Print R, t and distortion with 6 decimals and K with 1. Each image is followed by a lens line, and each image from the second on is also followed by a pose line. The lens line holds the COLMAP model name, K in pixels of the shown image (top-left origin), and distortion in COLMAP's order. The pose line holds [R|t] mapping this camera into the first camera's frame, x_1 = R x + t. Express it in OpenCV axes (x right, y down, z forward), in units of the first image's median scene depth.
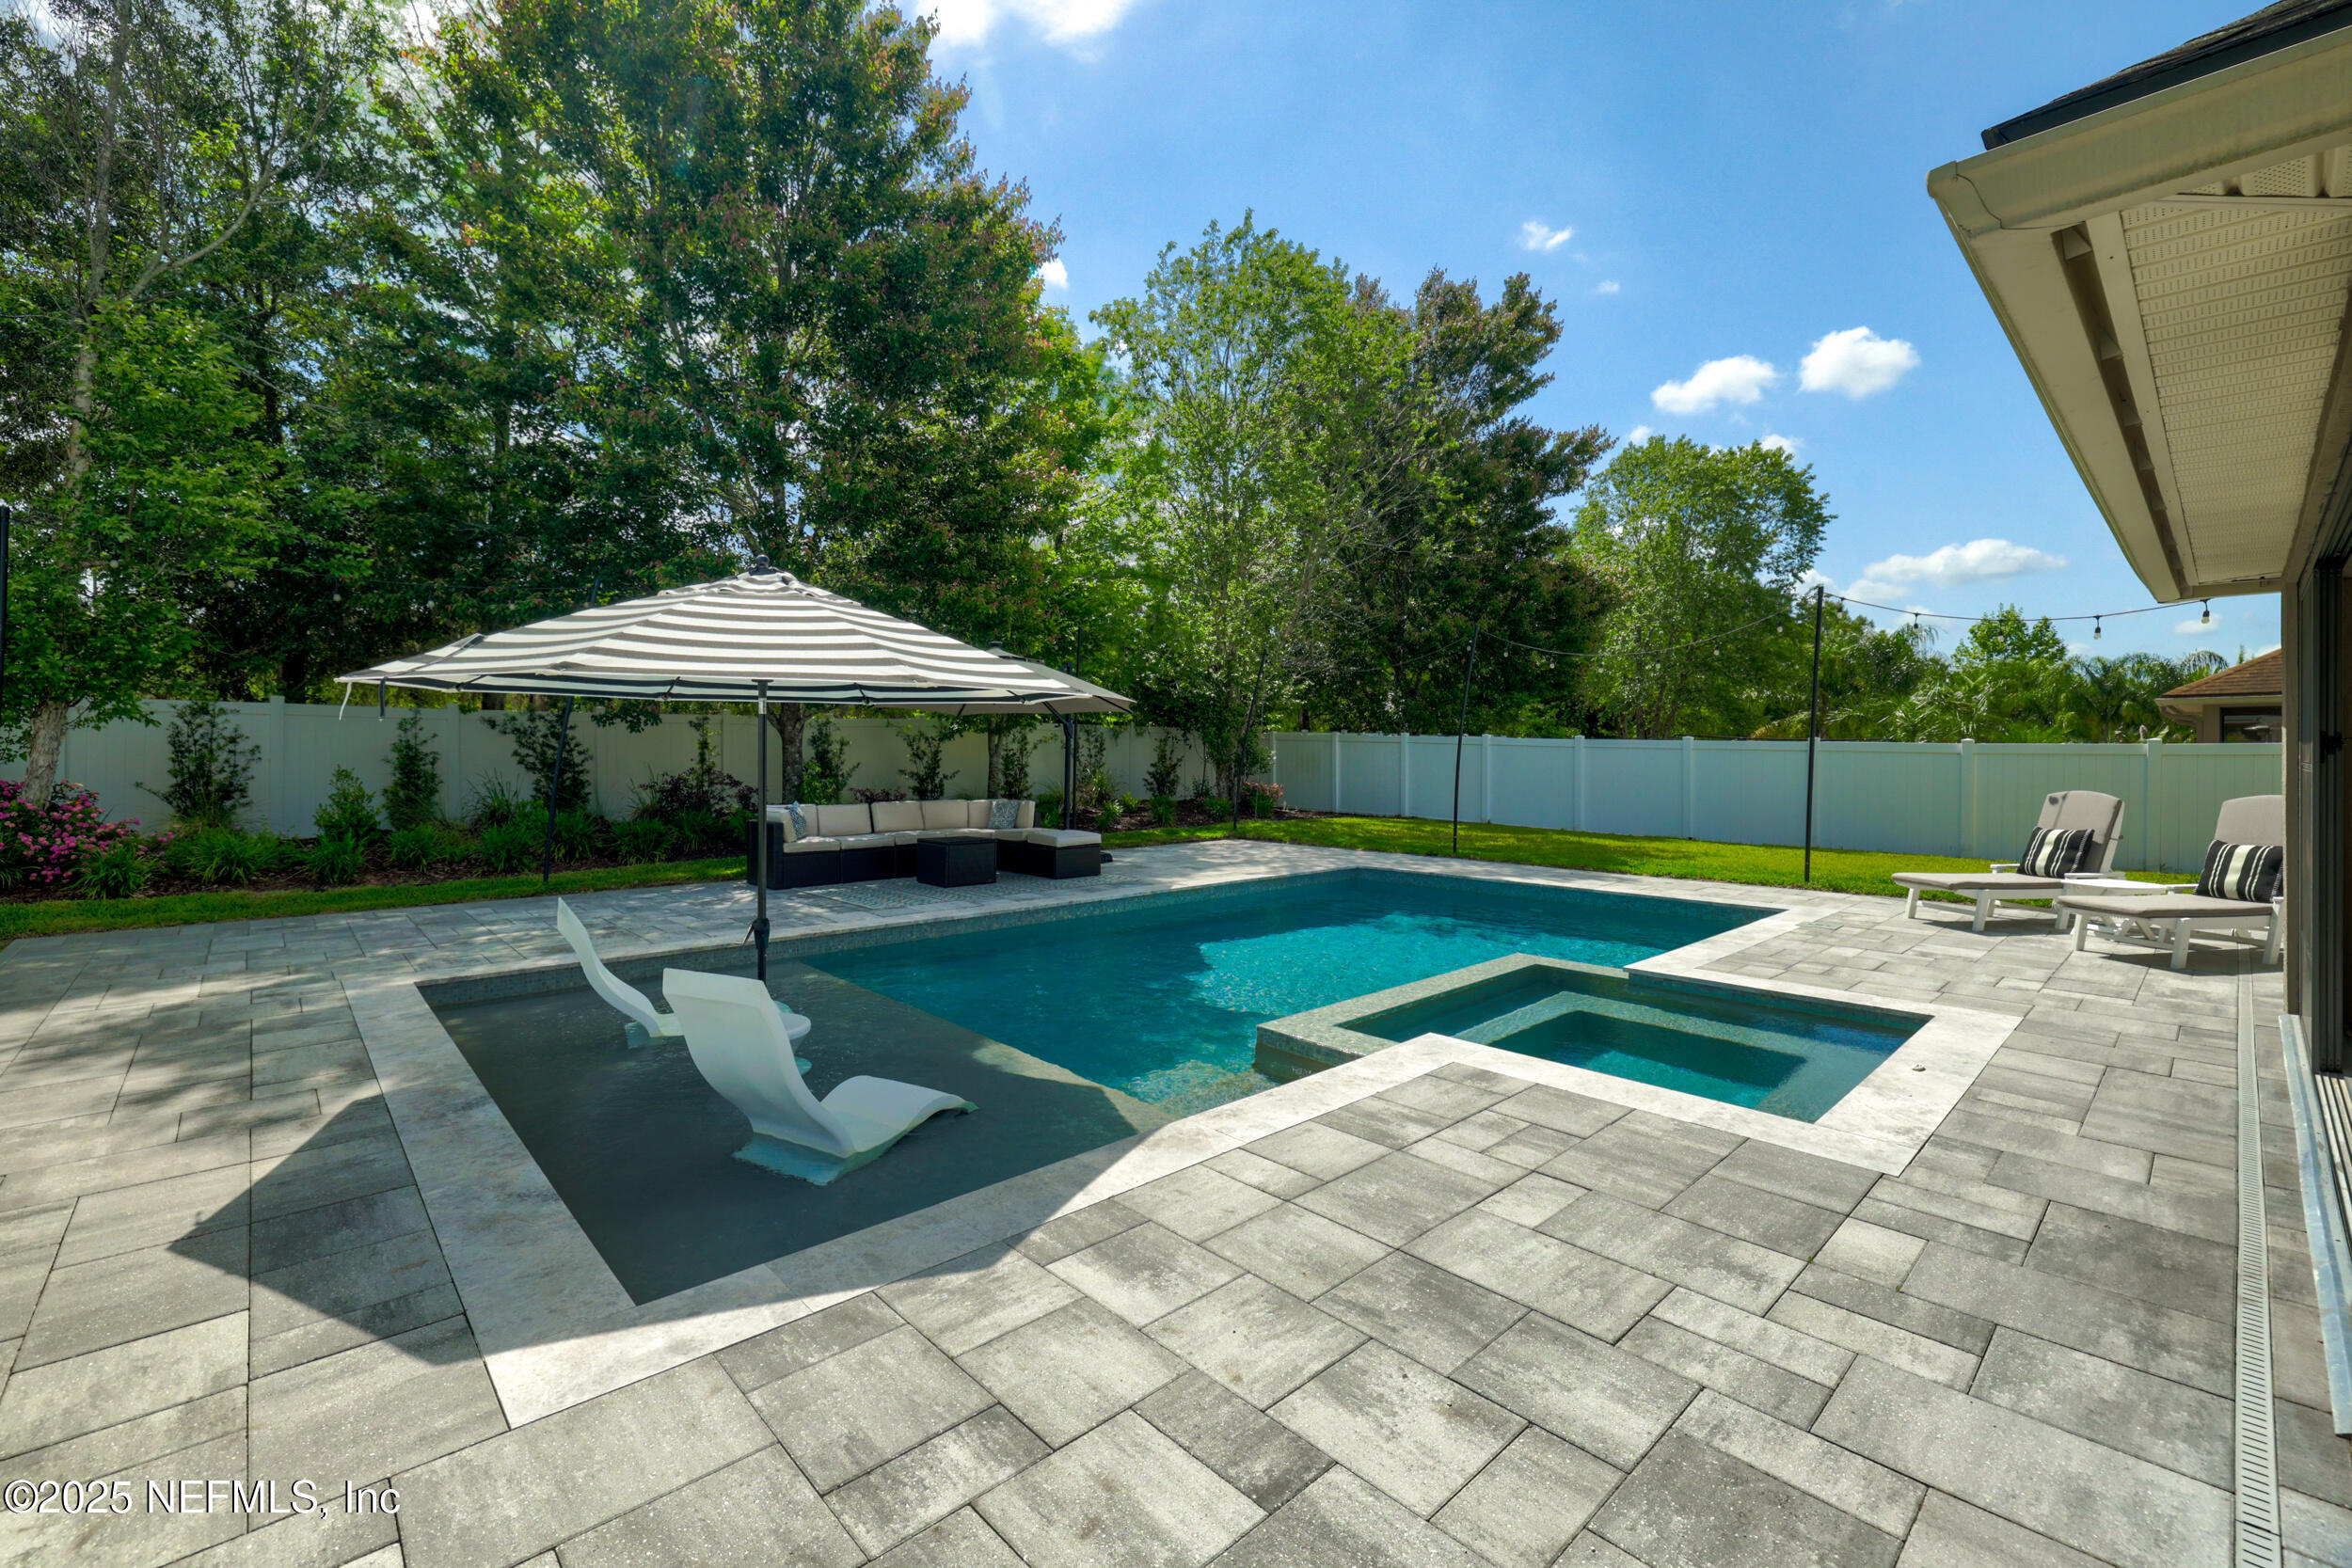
lens RADIAL K [[984.9, 0, 1166.2], [0, 984.9, 762.8], [0, 0, 1]] dist [-0.000772, 0.000121]
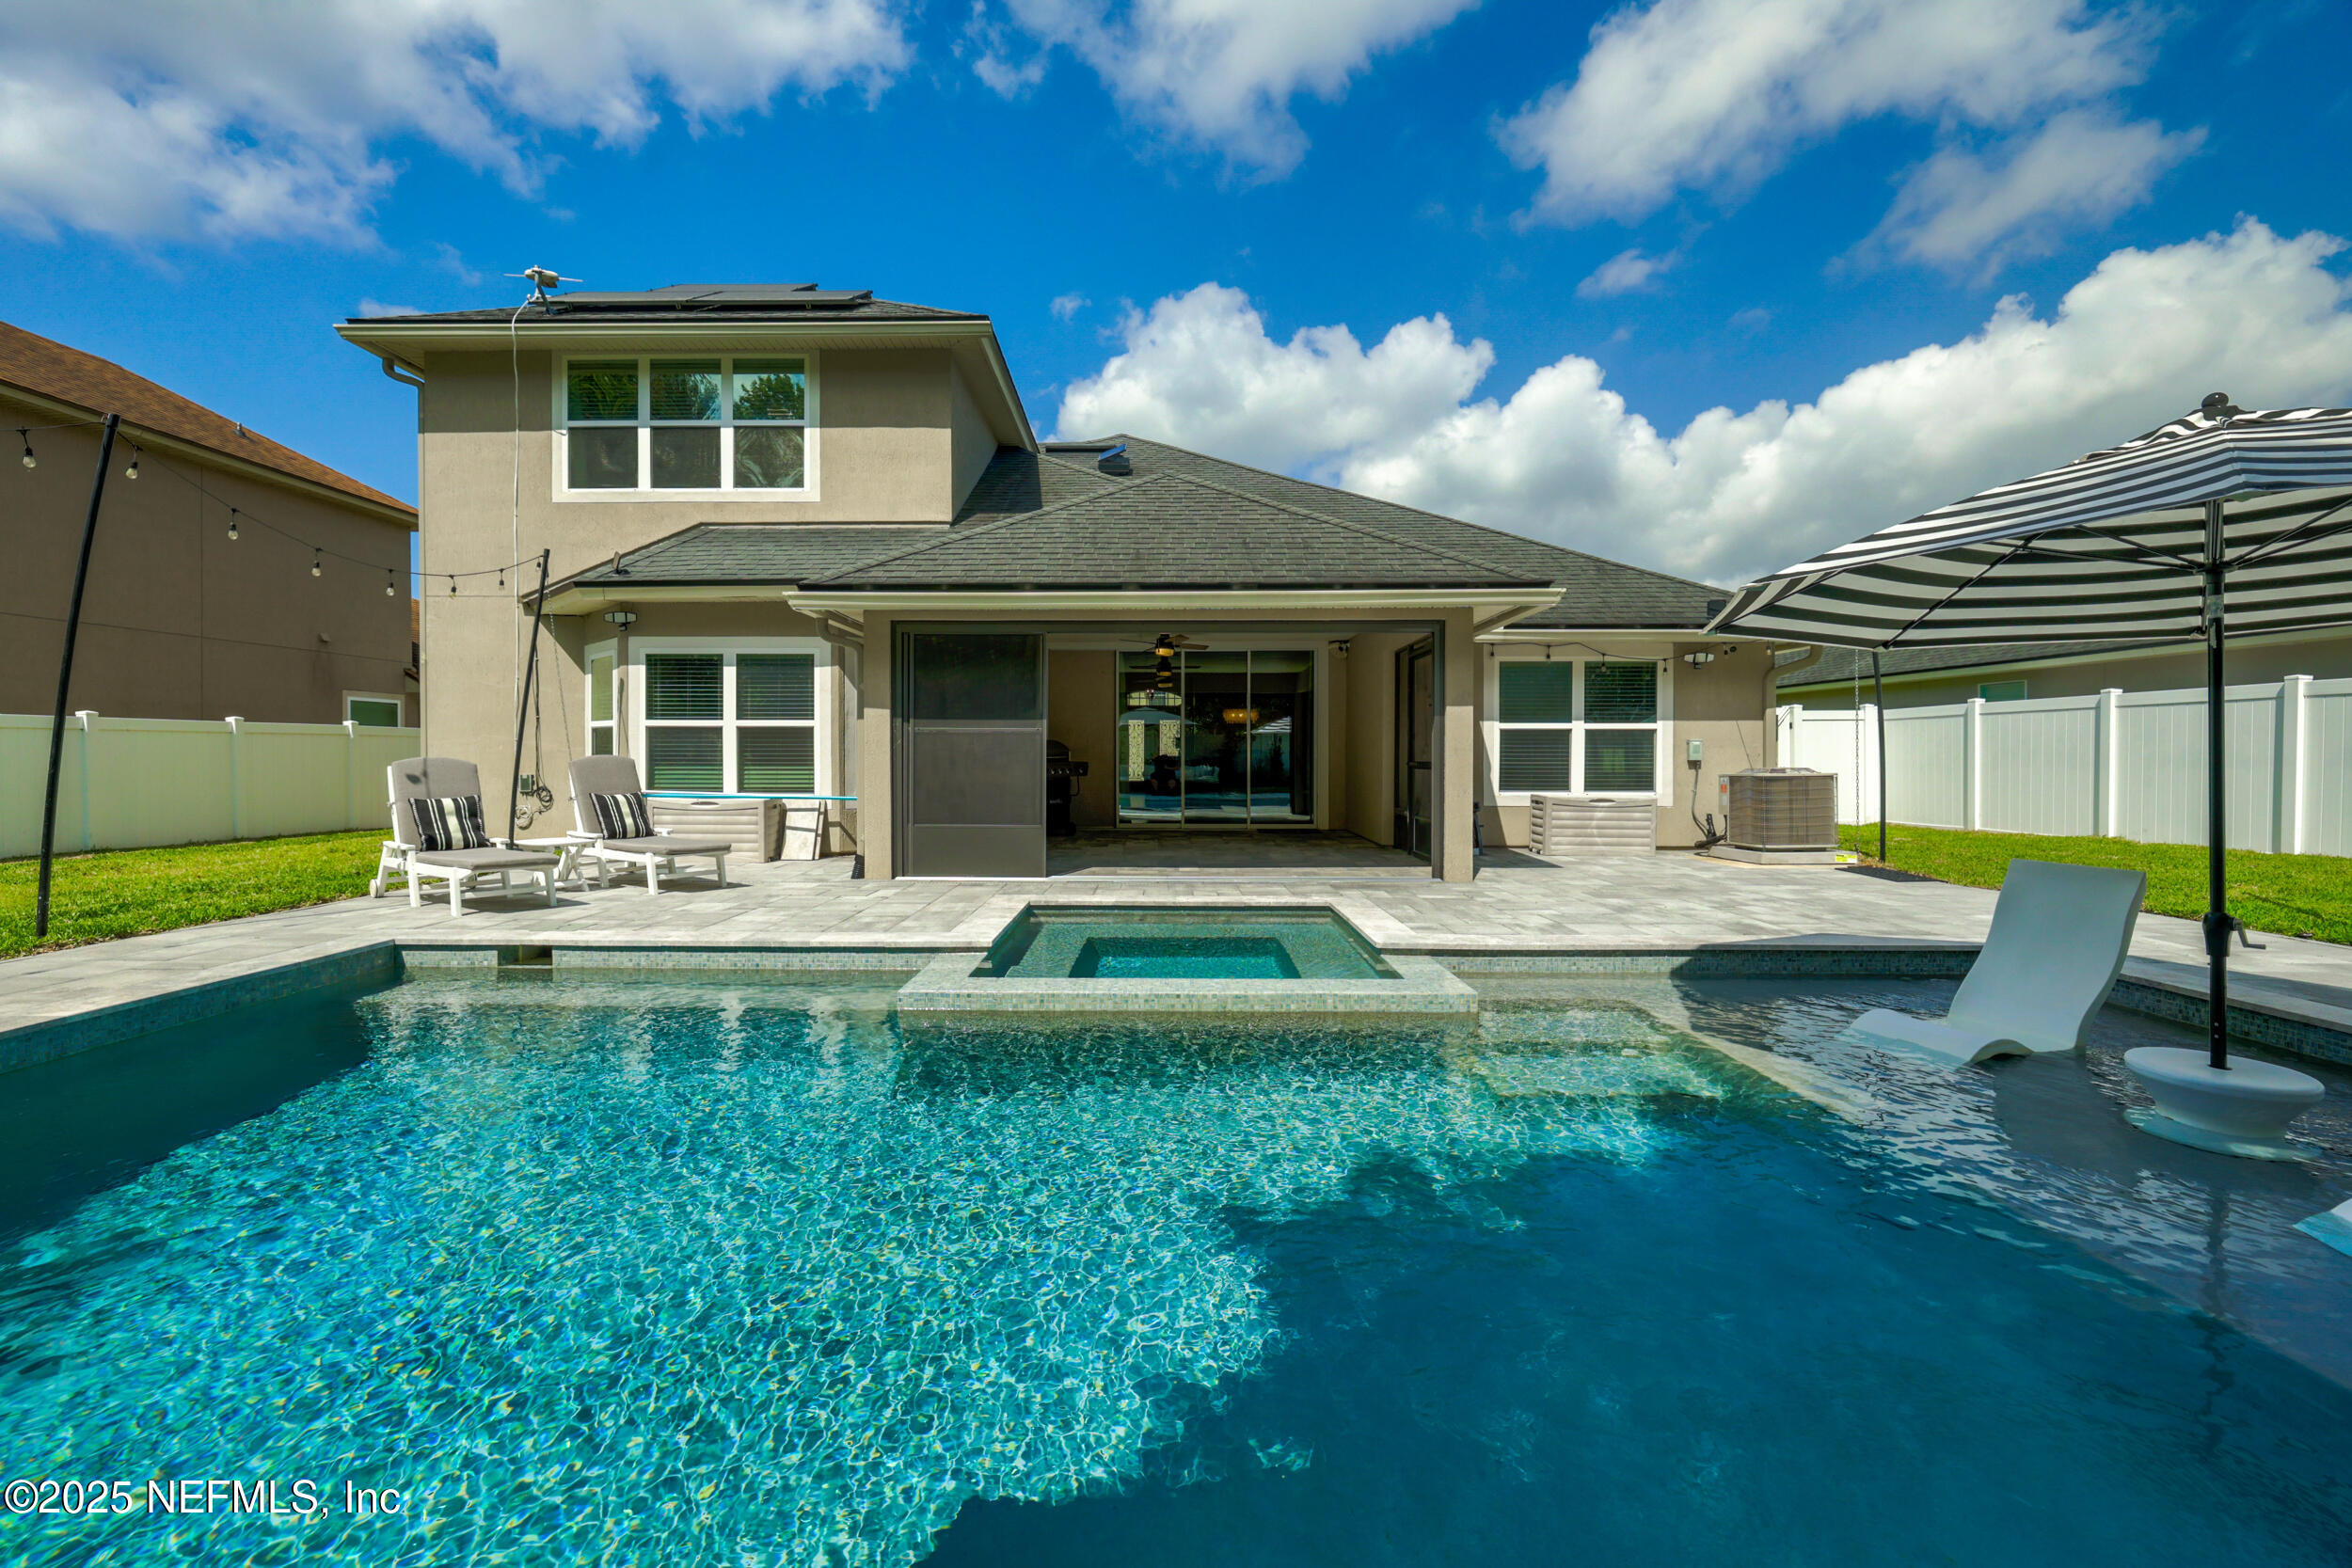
lens RADIAL K [[984.9, 0, 1159.9], [0, 984.9, 769.7], [0, 0, 1]] dist [-0.000772, 0.000121]
pose [[-0.727677, -0.009412, 0.685855, -0.458632], [0.003988, 0.999831, 0.017952, 0.055921], [-0.685908, 0.015799, -0.727517, 2.618121]]
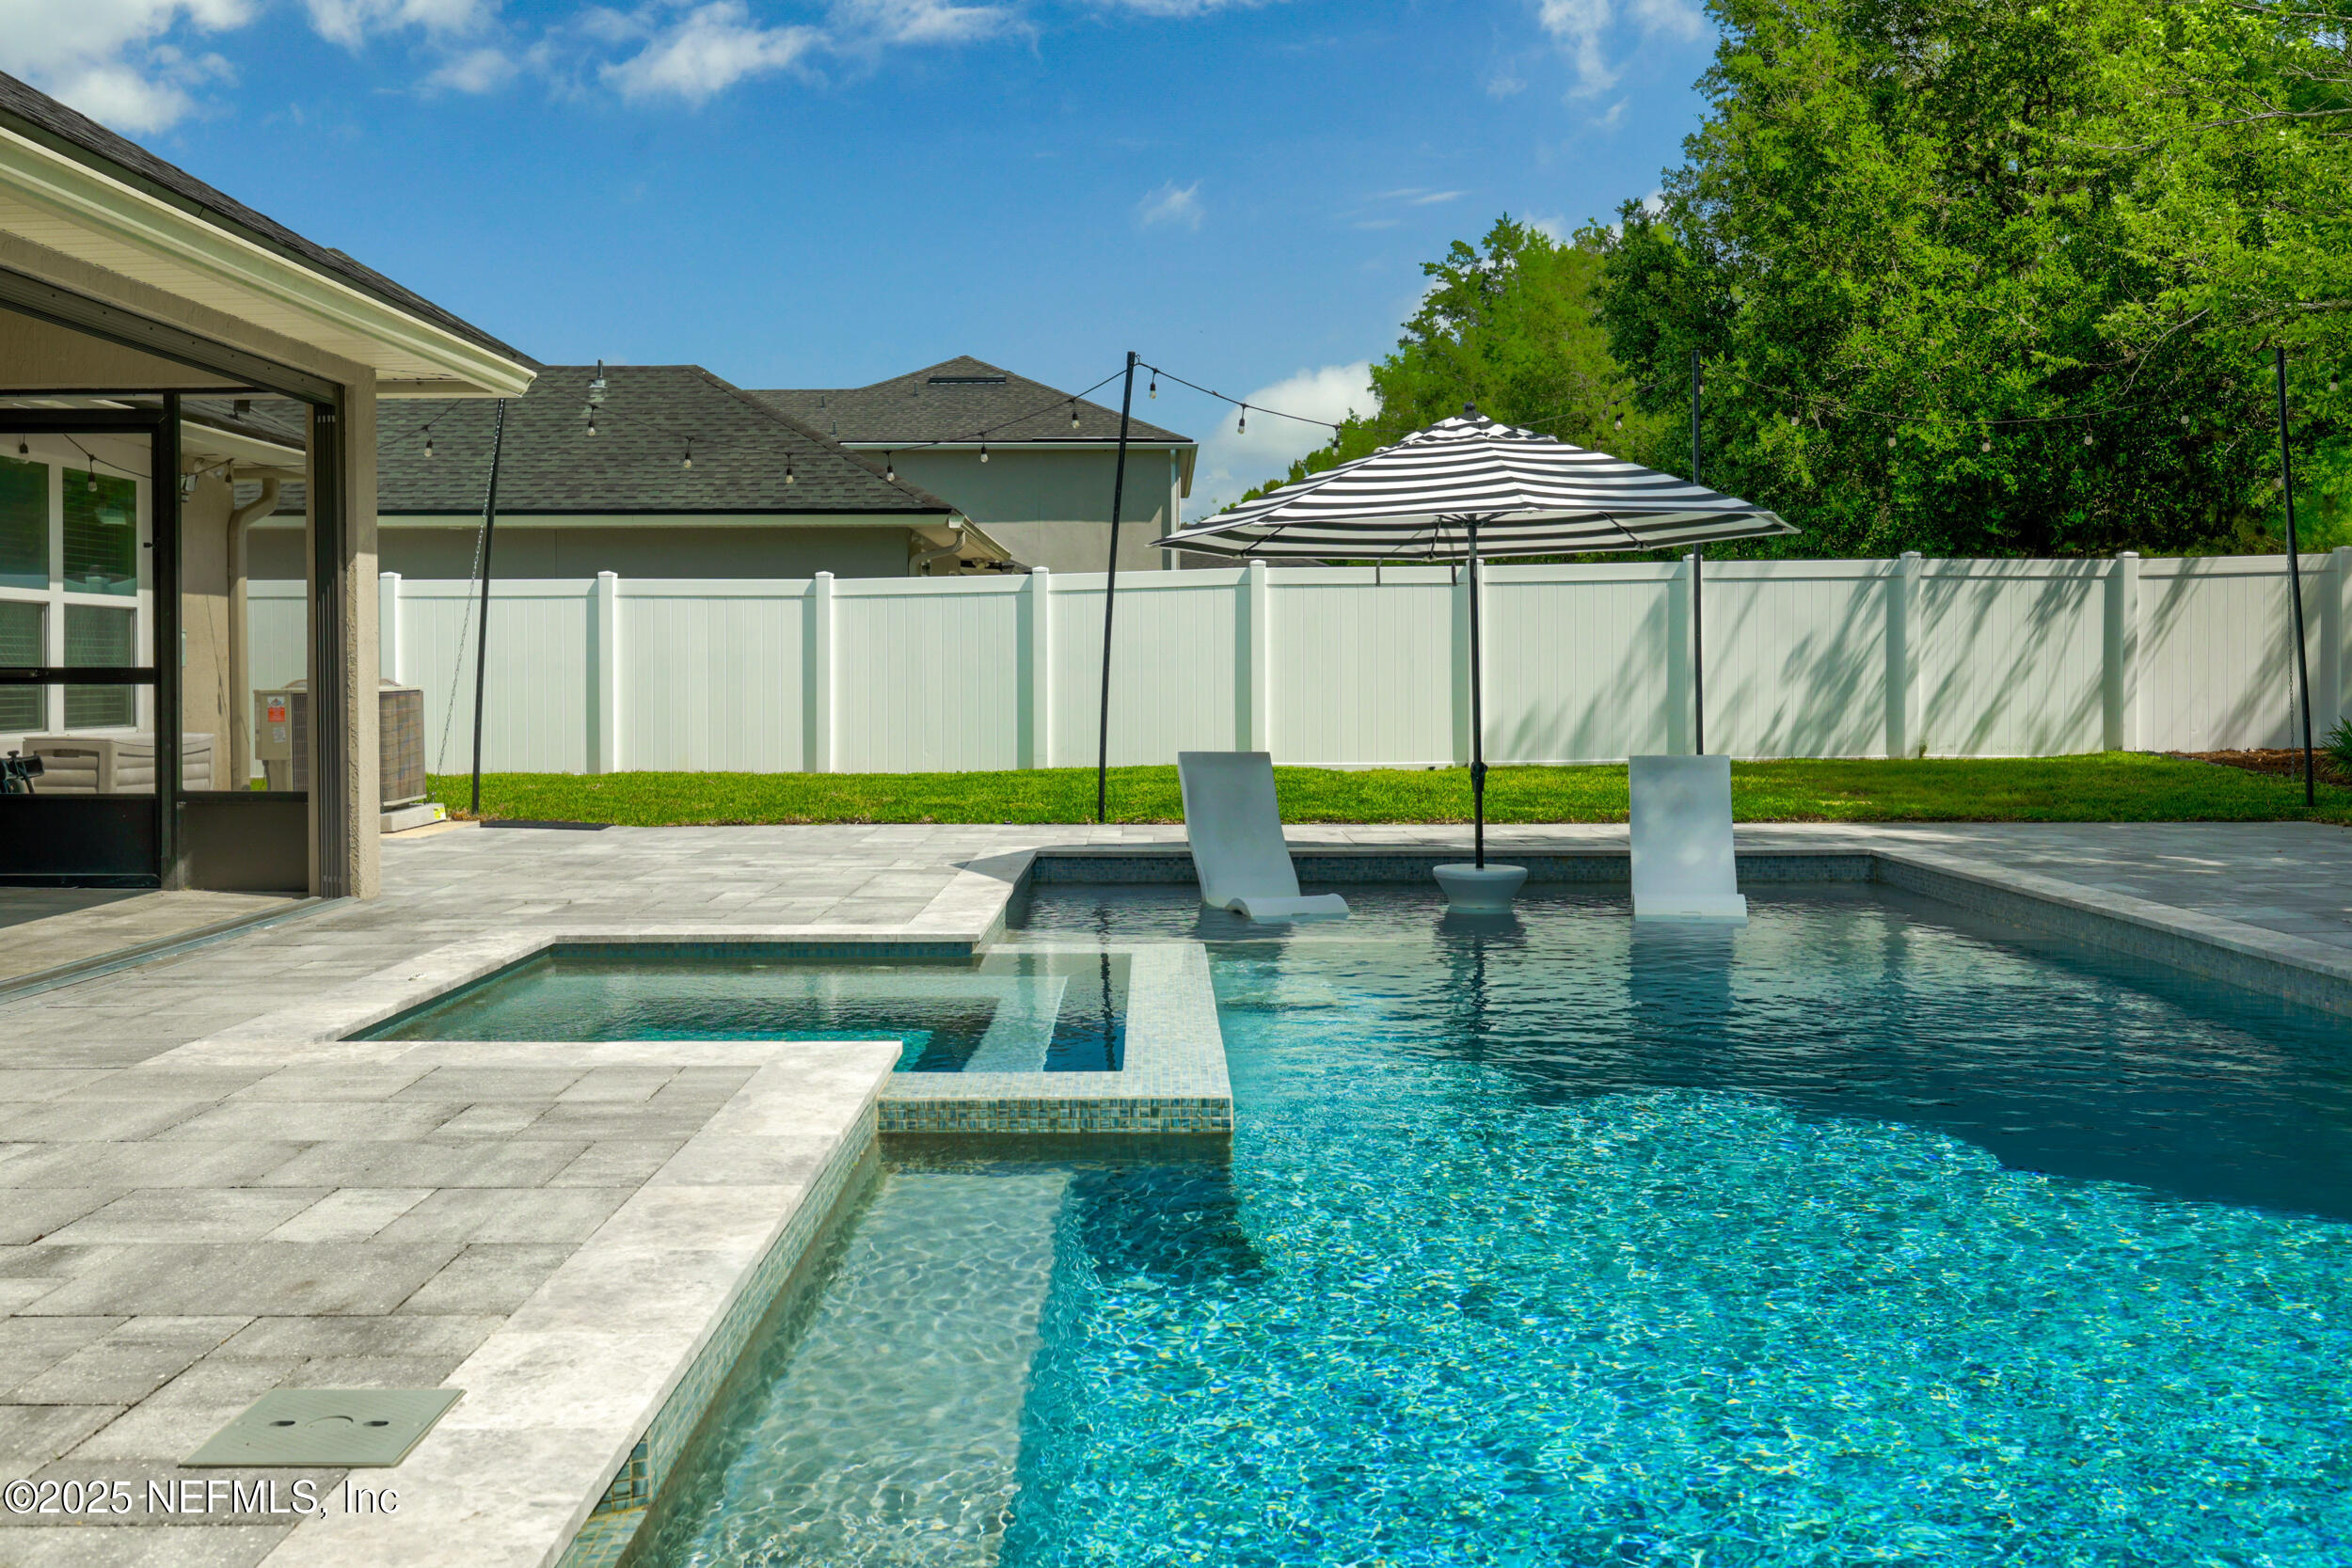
lens RADIAL K [[2025.7, 0, 1178.8], [0, 2025.7, 690.5], [0, 0, 1]] dist [-0.001204, 0.003431]
pose [[-0.676363, 0.006178, -0.736542, 1.702773], [-0.004613, 0.999910, 0.012623, 0.077057], [0.736554, 0.011935, -0.676274, 2.806260]]
